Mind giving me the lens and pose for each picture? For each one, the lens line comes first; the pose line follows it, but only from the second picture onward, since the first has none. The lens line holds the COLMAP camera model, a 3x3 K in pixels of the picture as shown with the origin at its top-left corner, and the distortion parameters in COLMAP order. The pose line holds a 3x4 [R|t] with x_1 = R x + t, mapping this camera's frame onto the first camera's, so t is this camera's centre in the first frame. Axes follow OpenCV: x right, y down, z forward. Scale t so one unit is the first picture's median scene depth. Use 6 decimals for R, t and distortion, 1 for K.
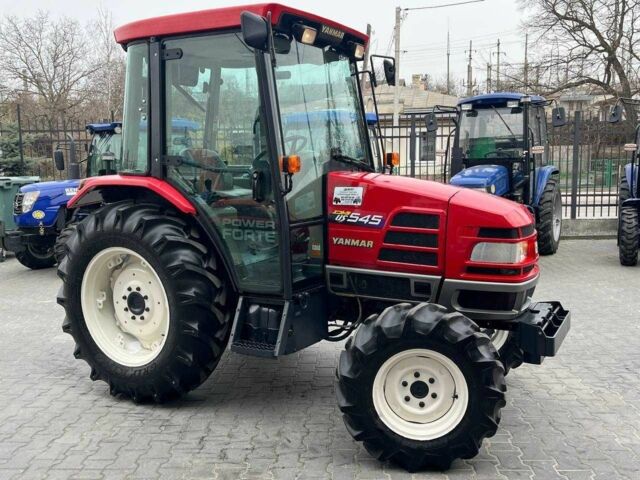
lens RADIAL K [[606.5, 0, 313.0], [0, 606.5, 239.8], [0, 0, 1]] dist [0.046592, 0.000000]
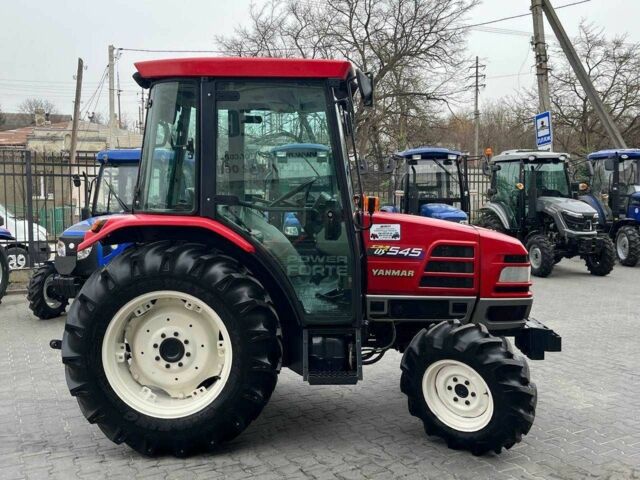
lens RADIAL K [[606.5, 0, 313.6], [0, 606.5, 244.8], [0, 0, 1]] dist [0.046592, 0.000000]
pose [[0.868860, -0.023196, 0.494514, -0.609952], [0.052306, 0.997612, -0.045107, -0.004388], [-0.492286, 0.065058, 0.867999, 0.071603]]
